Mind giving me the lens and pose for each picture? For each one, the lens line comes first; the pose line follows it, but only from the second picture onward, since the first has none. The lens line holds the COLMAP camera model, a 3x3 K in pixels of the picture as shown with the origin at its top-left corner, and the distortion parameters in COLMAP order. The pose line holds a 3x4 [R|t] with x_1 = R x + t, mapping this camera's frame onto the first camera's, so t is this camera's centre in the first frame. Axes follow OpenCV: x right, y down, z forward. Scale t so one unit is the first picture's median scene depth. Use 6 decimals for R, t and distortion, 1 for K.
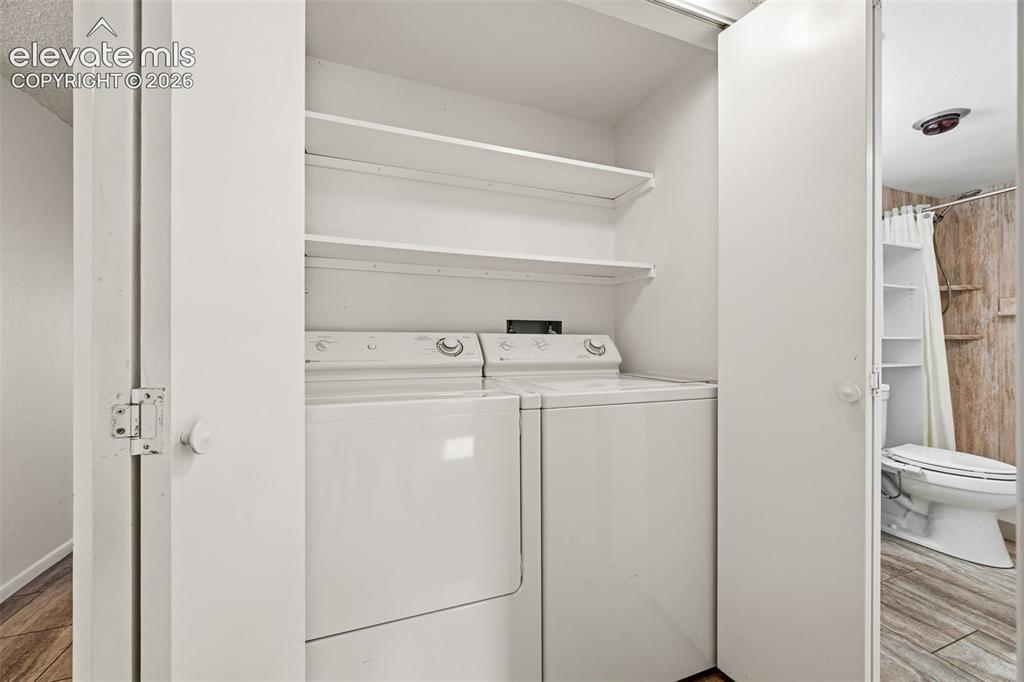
lens RADIAL K [[395.9, 0, 519.7], [0, 395.9, 336.3], [0, 0, 1]] dist [-0.001663, -0.000083]
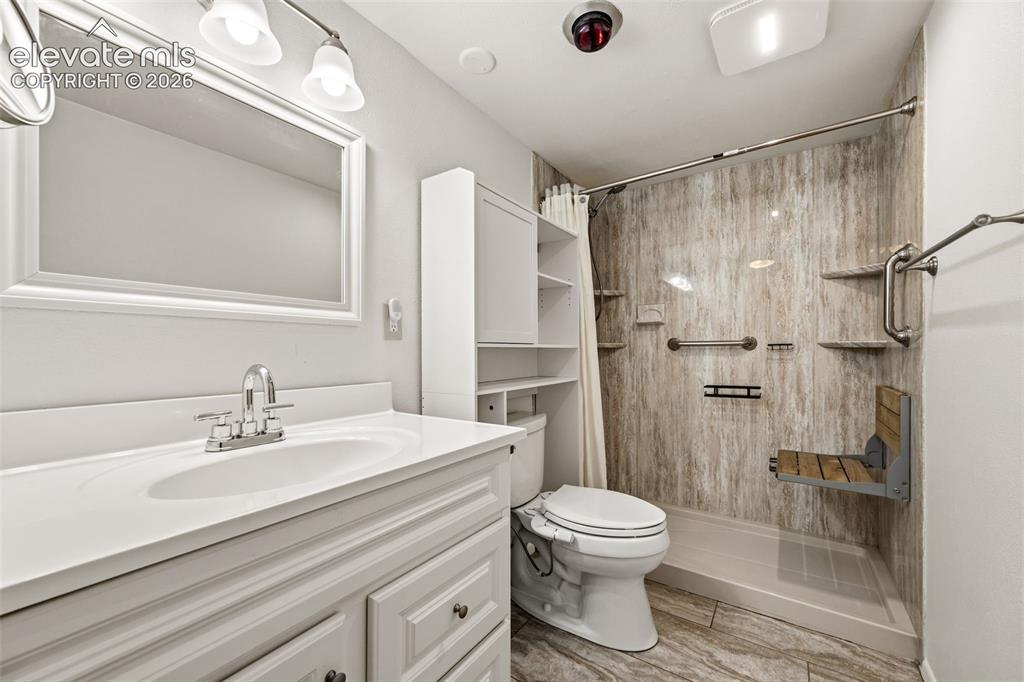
lens RADIAL K [[395.9, 0, 512.6], [0, 395.9, 347.4], [0, 0, 1]] dist [-0.001663, -0.000083]
pose [[0.822684, -0.004132, 0.568484, 0.406817], [0.000510, 0.999979, 0.006531, 0.000680], [-0.568499, -0.005083, 0.822669, 0.372234]]
